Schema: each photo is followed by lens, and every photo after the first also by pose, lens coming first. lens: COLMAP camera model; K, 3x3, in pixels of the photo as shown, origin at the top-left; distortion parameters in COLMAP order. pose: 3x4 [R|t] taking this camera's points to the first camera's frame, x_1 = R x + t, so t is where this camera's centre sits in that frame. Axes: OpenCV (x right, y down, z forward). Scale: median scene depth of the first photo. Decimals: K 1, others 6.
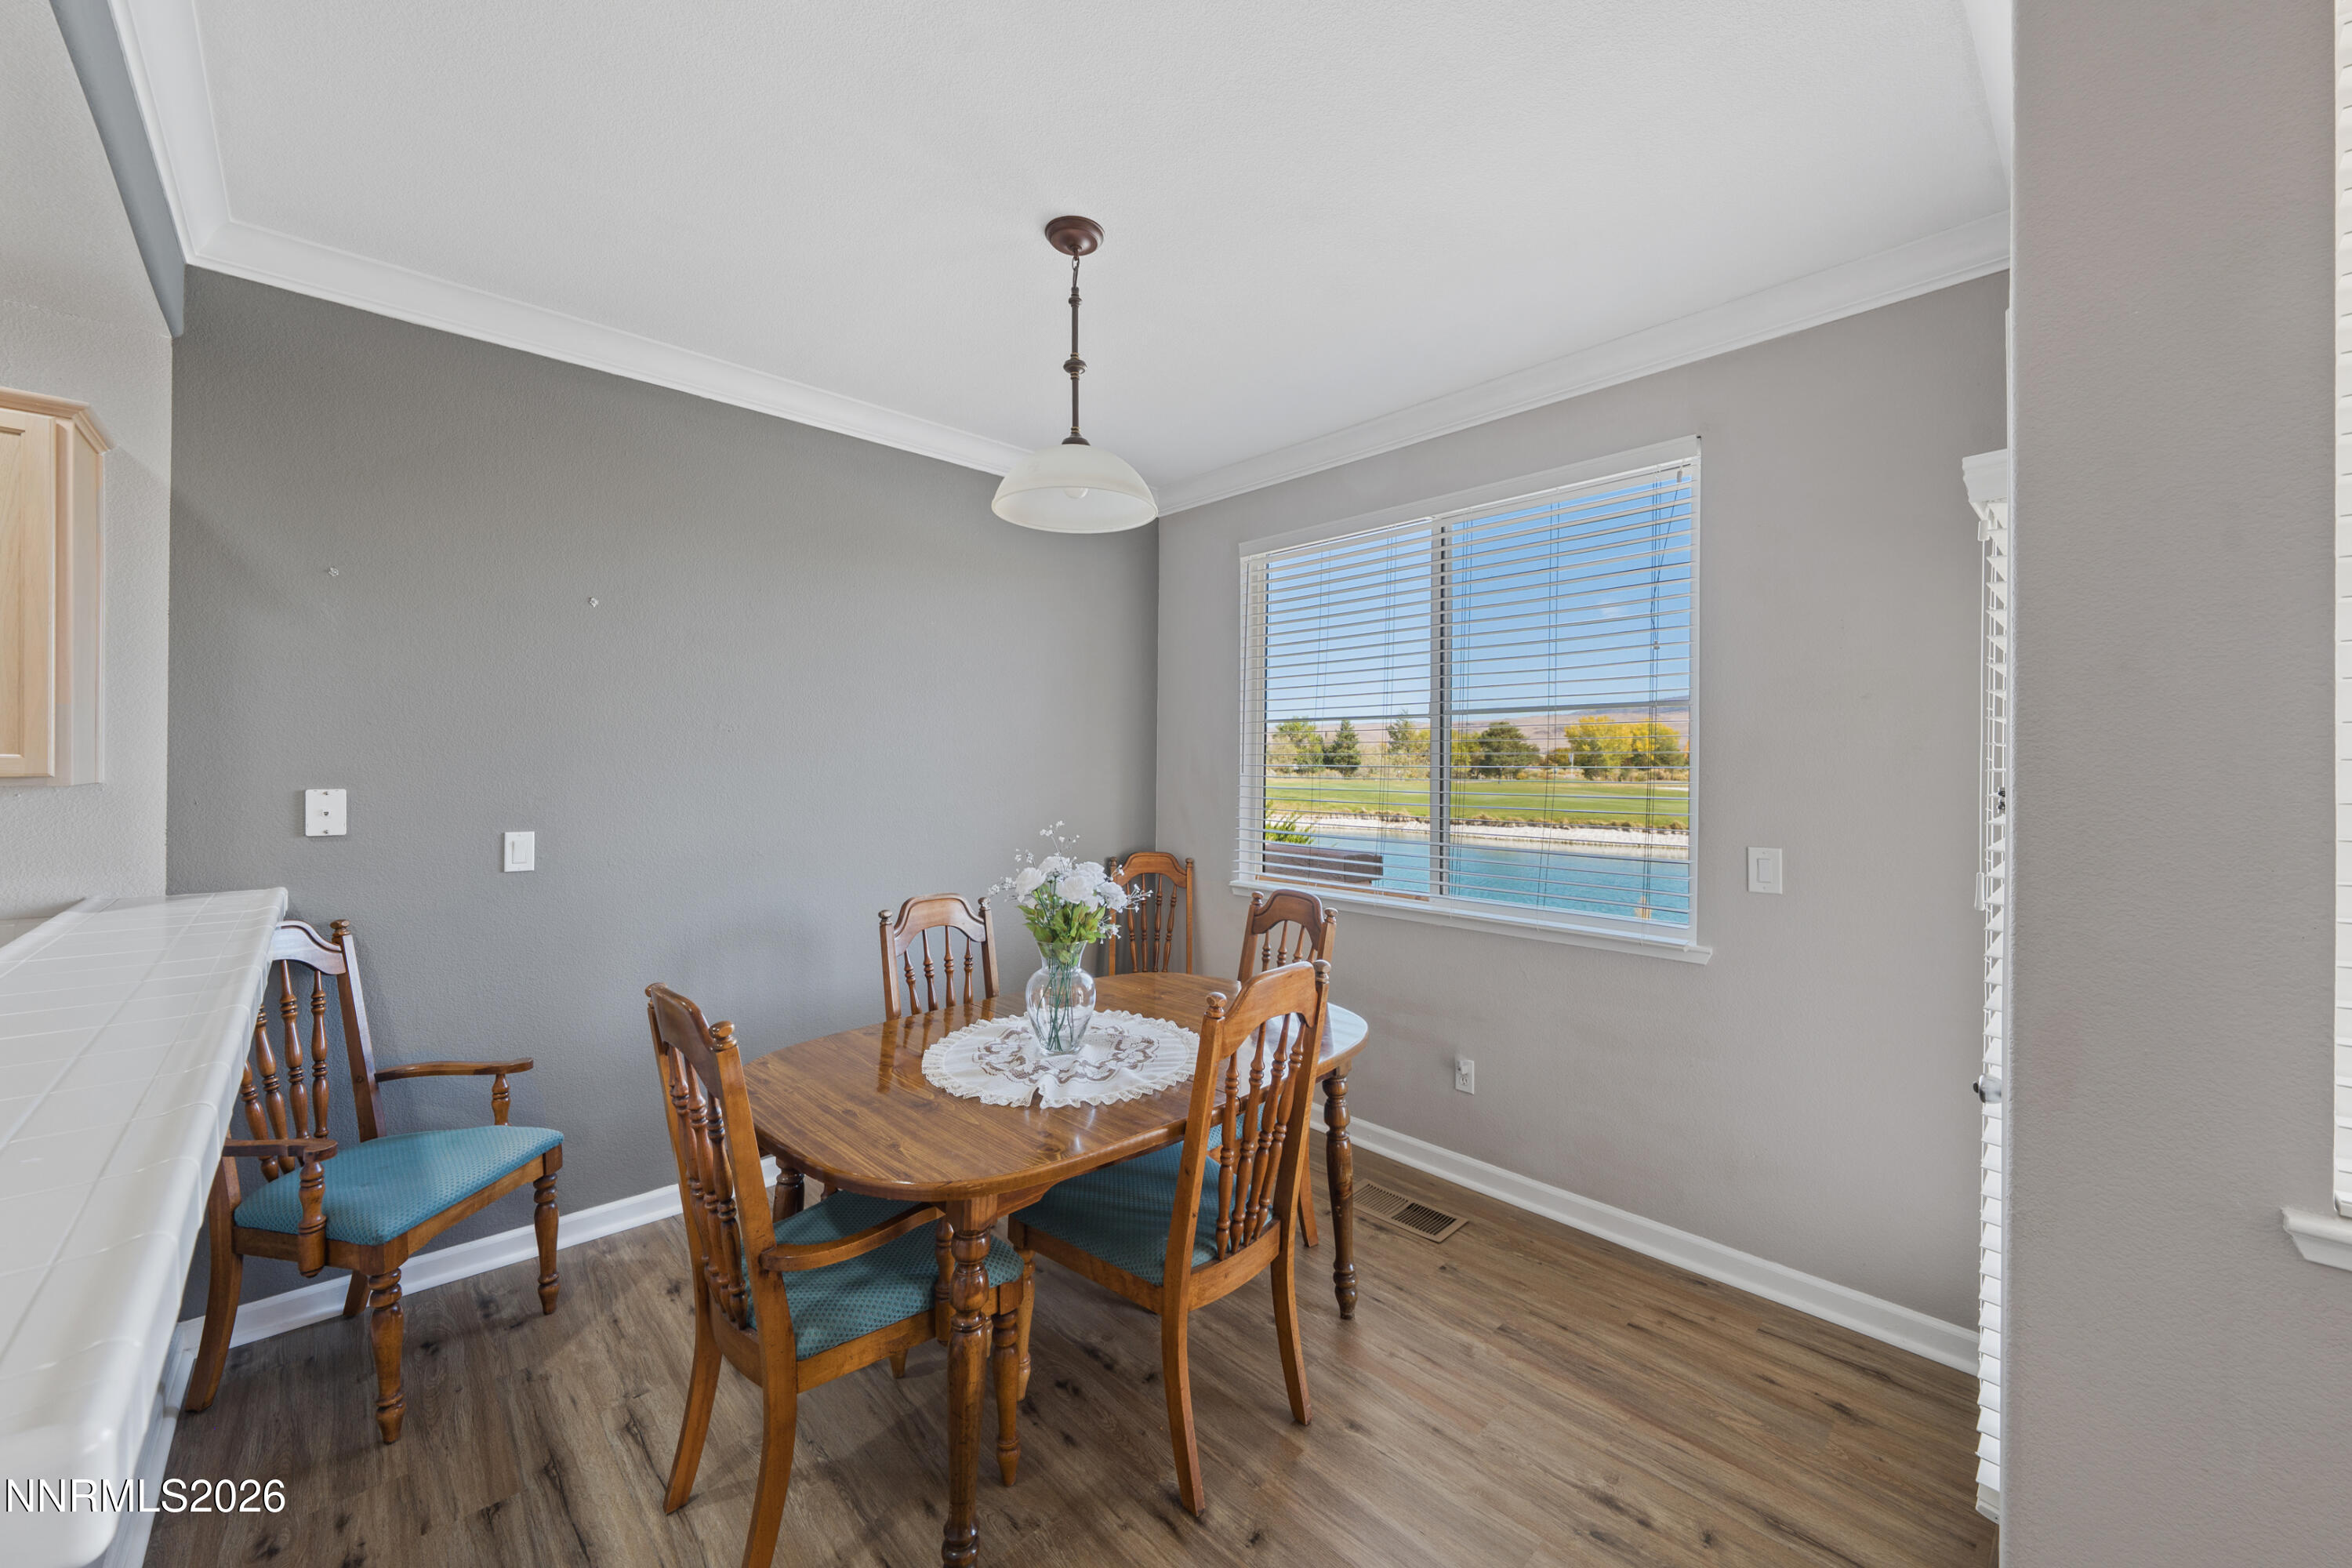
lens RADIAL K [[907.0, 0, 1177.6], [0, 907.0, 772.4], [0, 0, 1]] dist [-0.003360, -0.000037]
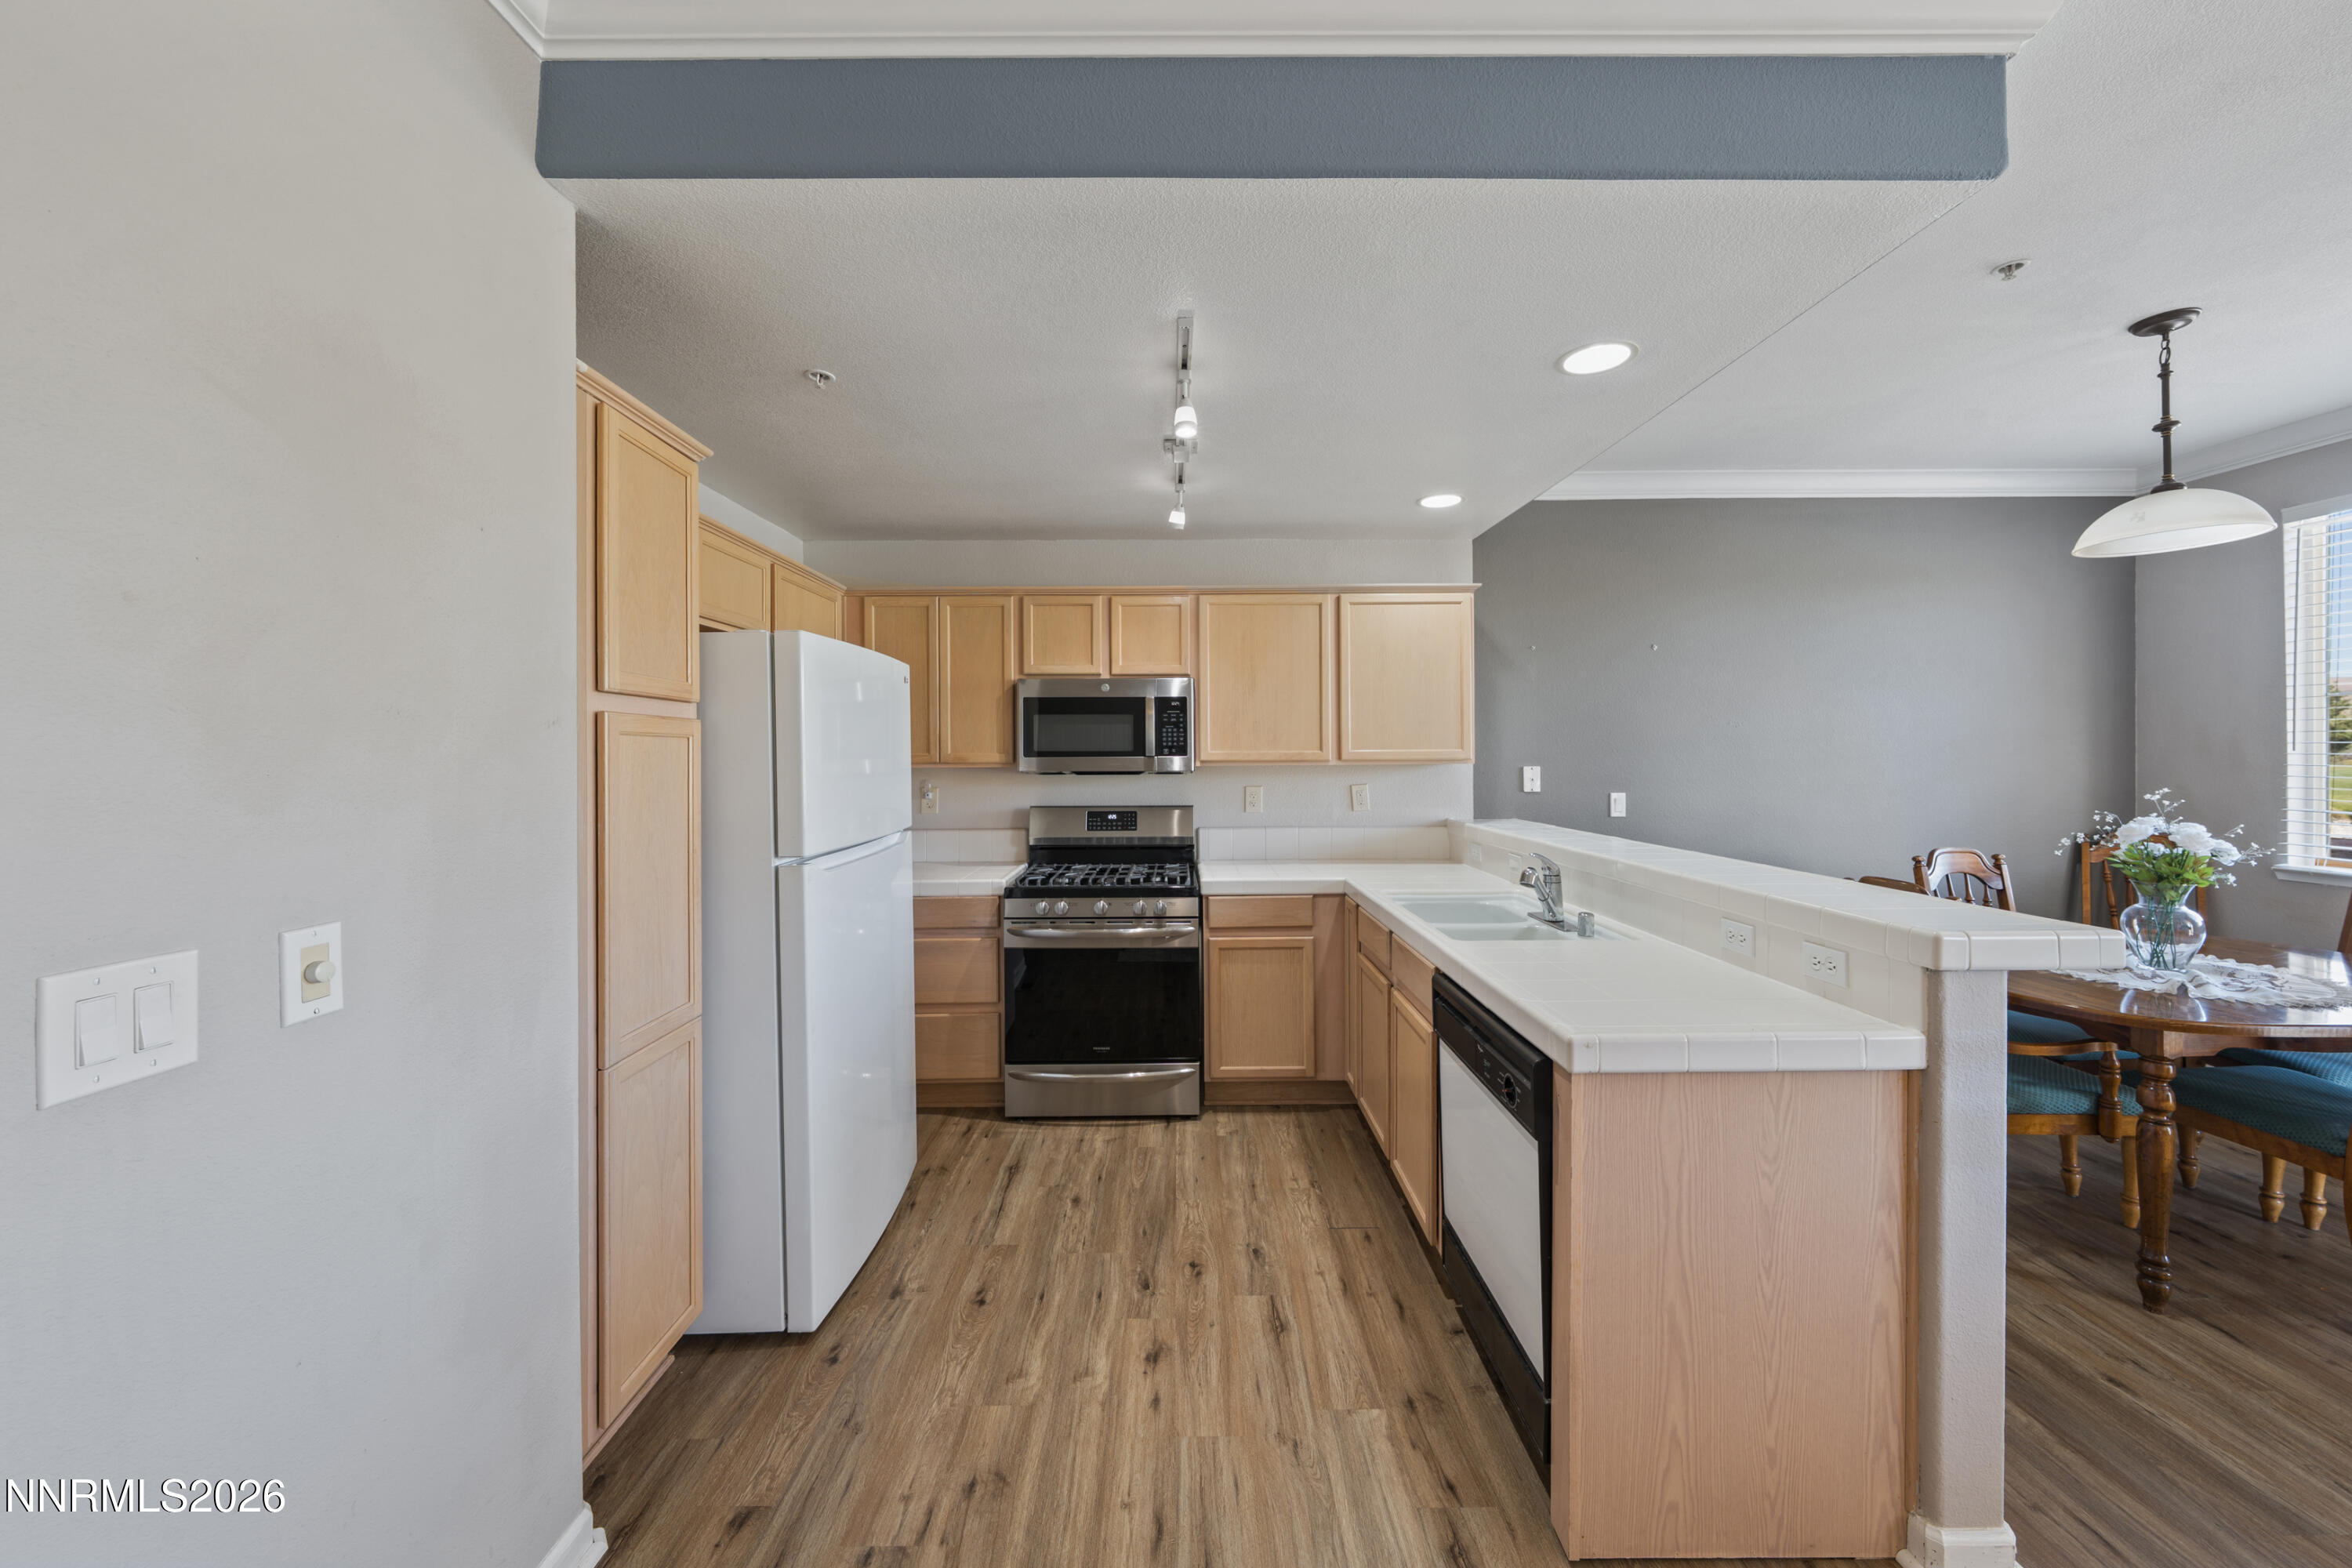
lens RADIAL K [[833.5, 0, 1187.9], [0, 833.5, 757.5], [0, 0, 1]] dist [0.001643, 0.000169]
pose [[0.736665, -0.009793, -0.676187, -0.332500], [0.007830, 0.999952, -0.005952, 0.005554], [0.676213, -0.000910, 0.736706, -0.766772]]
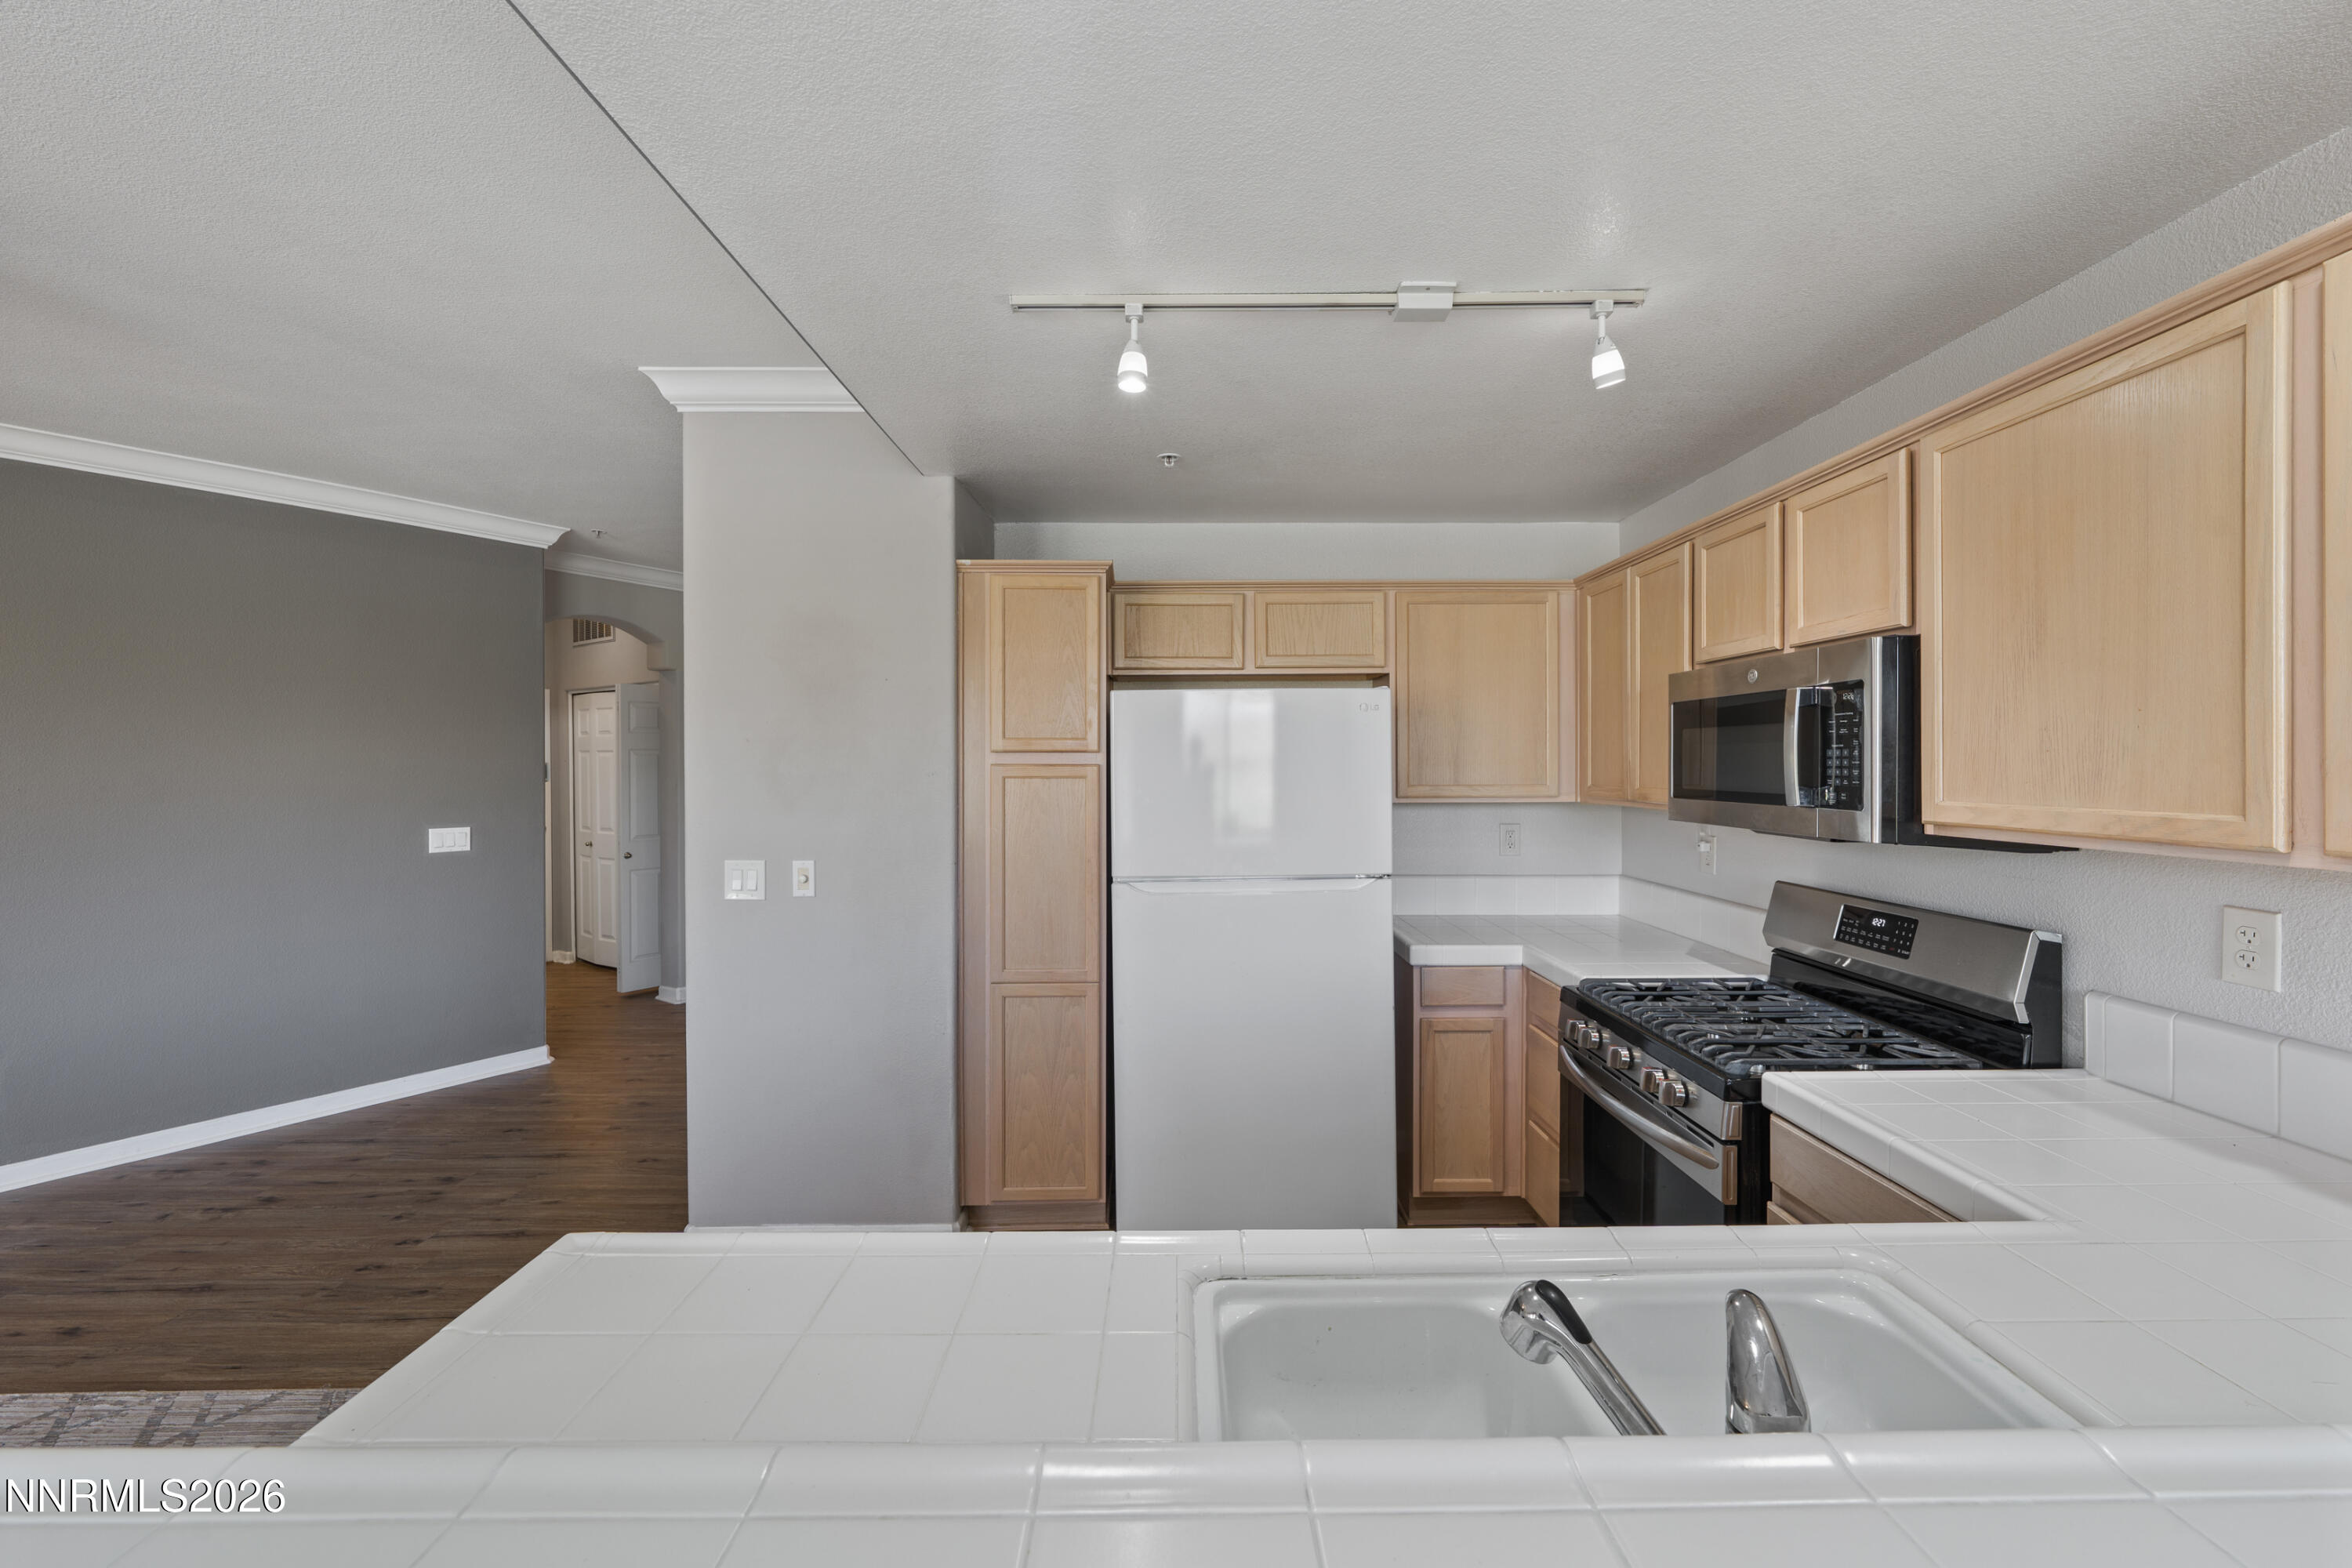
lens RADIAL K [[934.6, 0, 1187.4], [0, 934.6, 767.7], [0, 0, 1]] dist [-0.000526, 0.000092]
pose [[-0.681737, -0.003698, -0.731588, -0.419234], [-0.005960, 0.999982, 0.000499, -0.040936], [0.731573, 0.004700, -0.681747, 0.547350]]
